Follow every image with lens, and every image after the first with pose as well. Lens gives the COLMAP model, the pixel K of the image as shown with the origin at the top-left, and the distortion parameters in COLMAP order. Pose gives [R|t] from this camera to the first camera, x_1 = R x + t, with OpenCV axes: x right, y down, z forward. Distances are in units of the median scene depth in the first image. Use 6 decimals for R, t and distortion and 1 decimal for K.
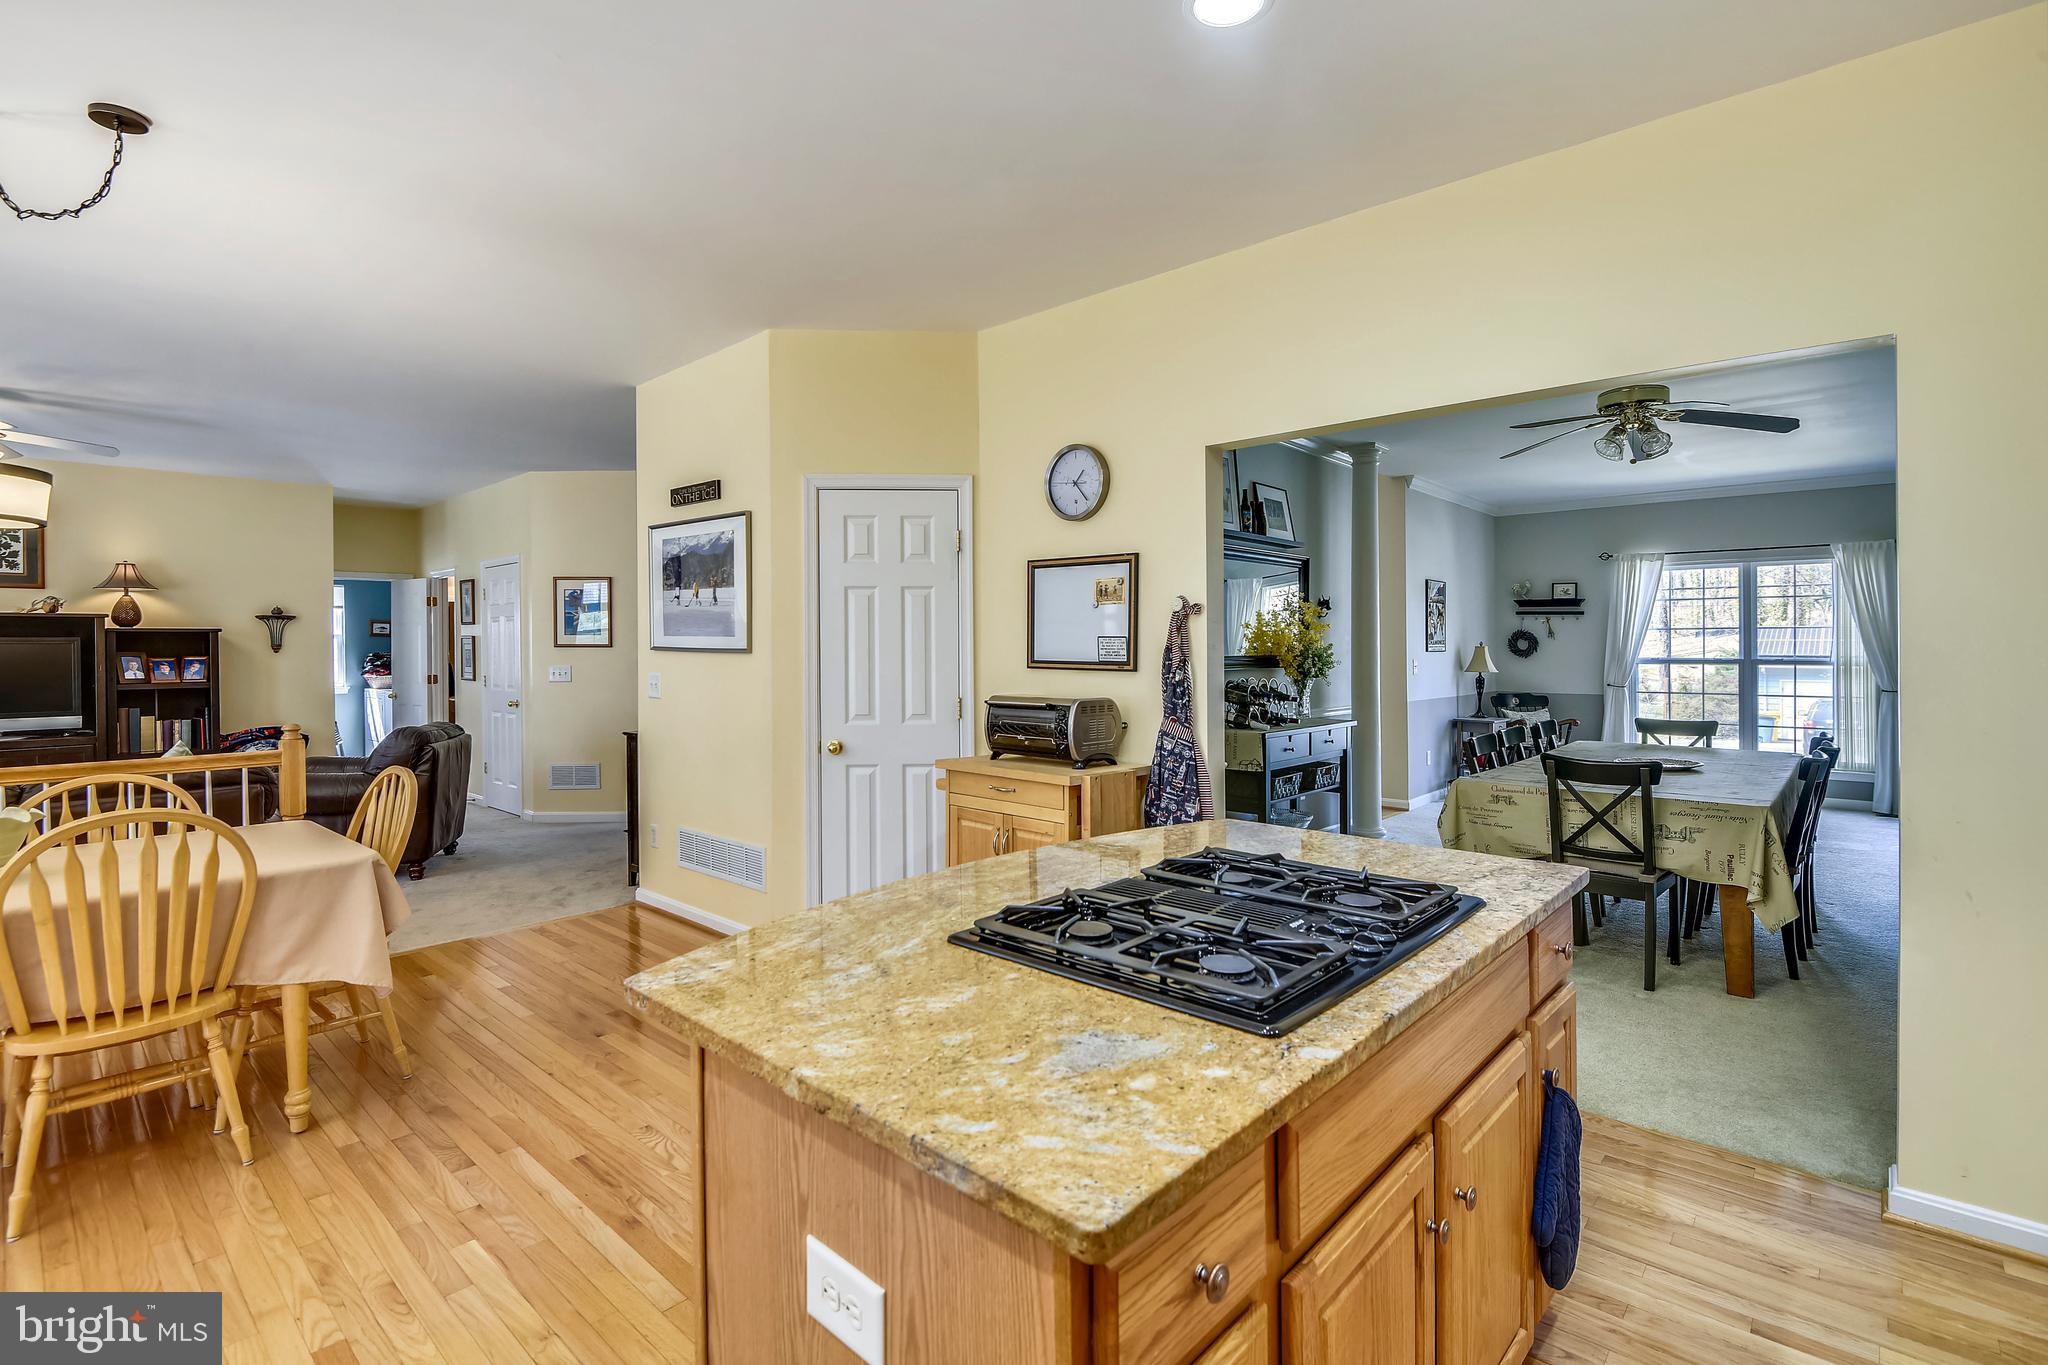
lens RADIAL K [[946.8, 0, 1016.4], [0, 946.8, 640.3], [0, 0, 1]] dist [-0.000424, -0.001224]
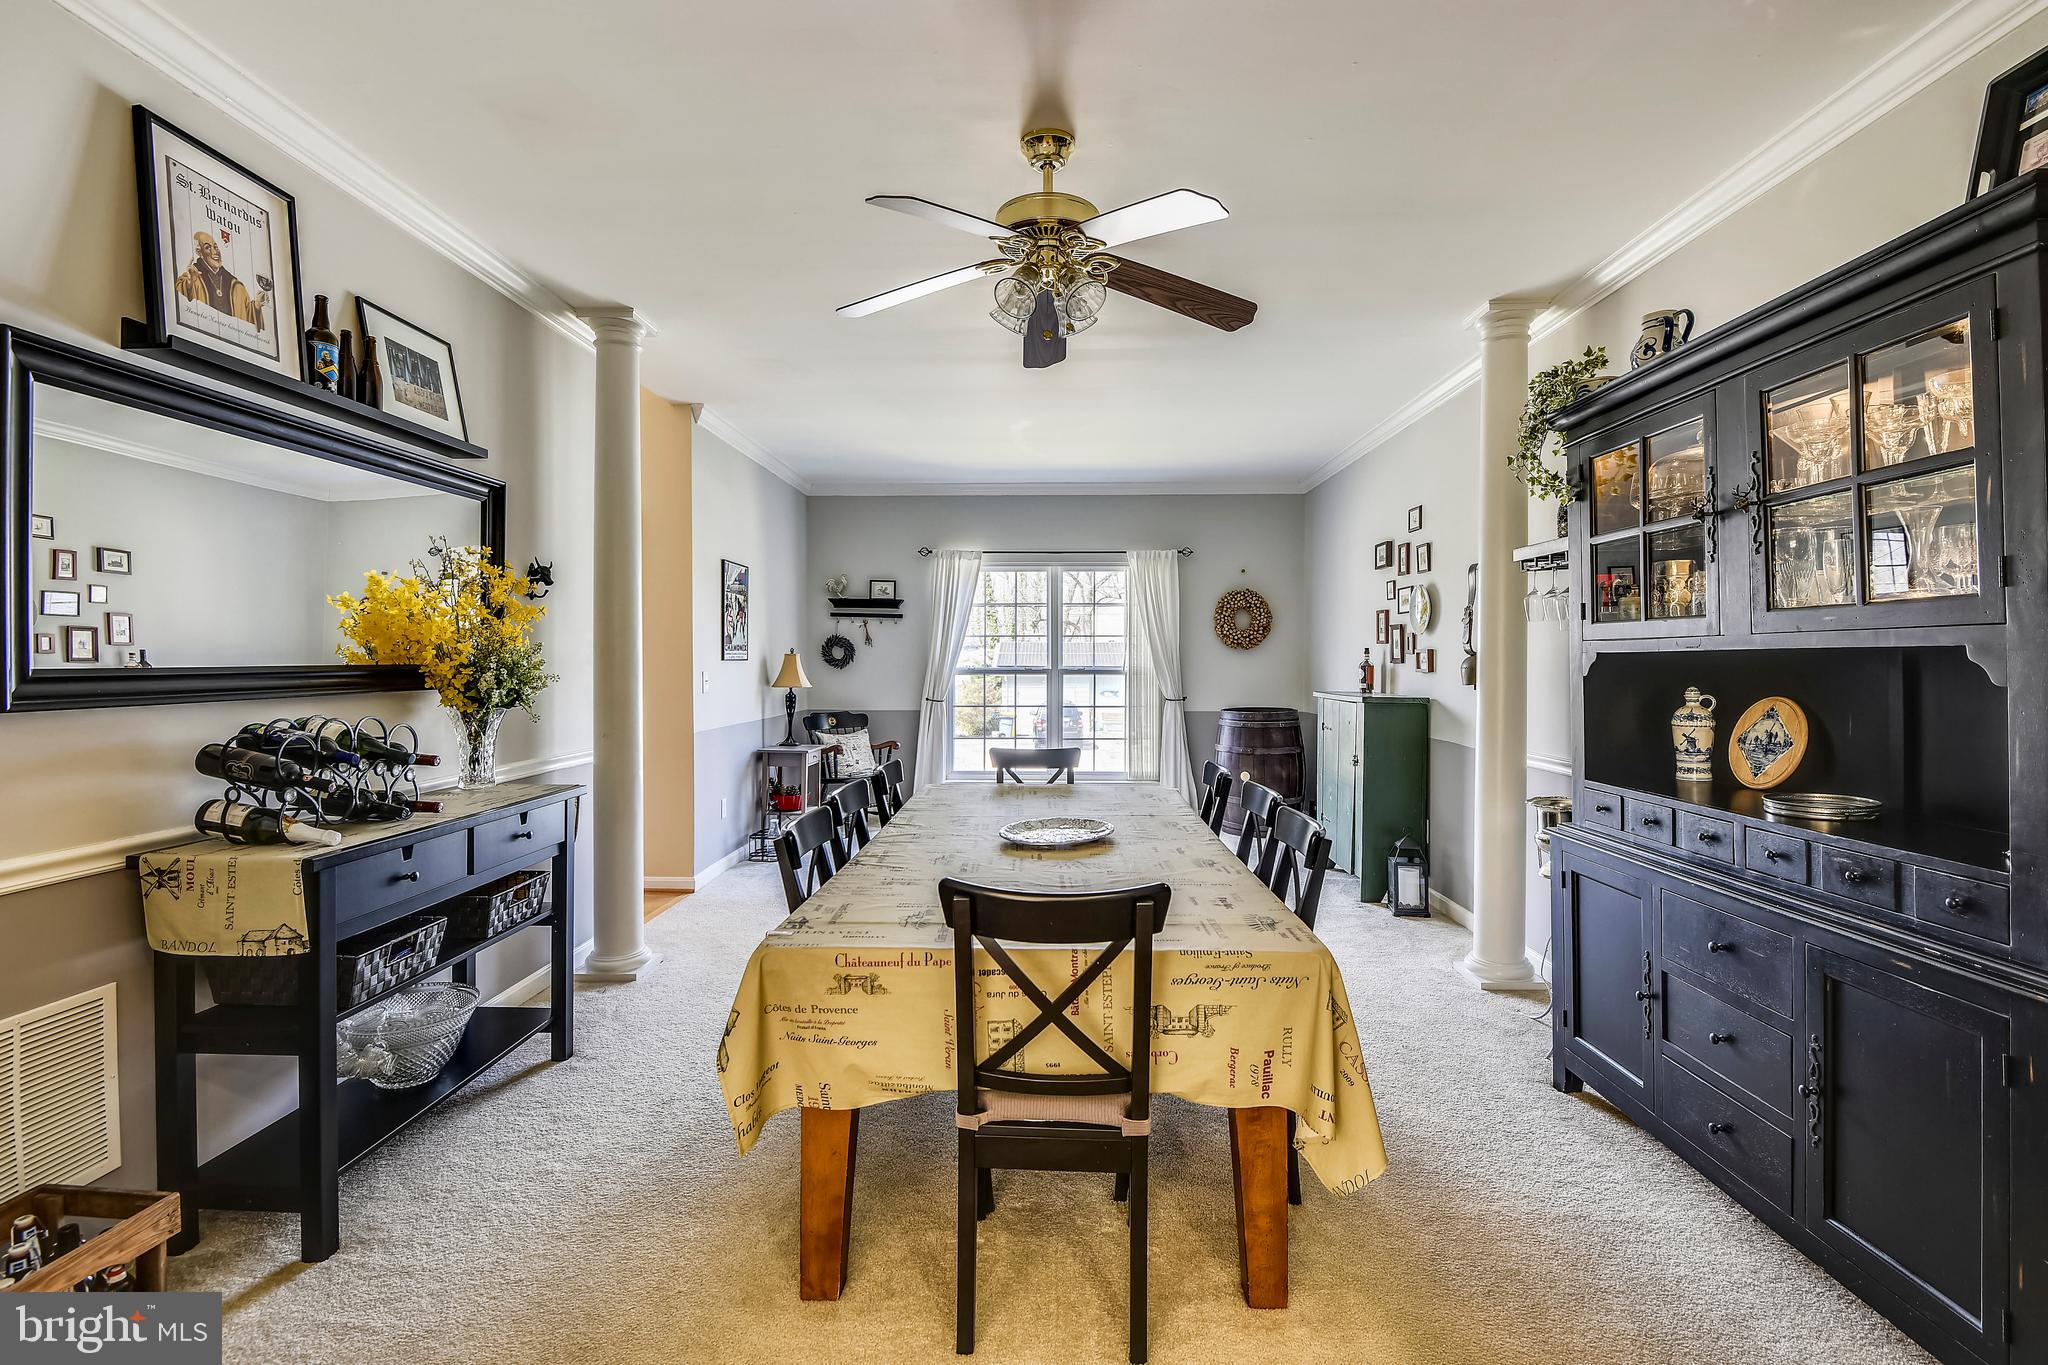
lens RADIAL K [[946.8, 0, 1040.3], [0, 946.8, 665.0], [0, 0, 1]] dist [-0.000424, -0.001224]
pose [[0.751028, -0.001285, 0.660269, 0.192616], [-0.007443, 0.999918, 0.010413, 0.008369], [-0.660228, -0.012735, 0.750957, 0.414455]]
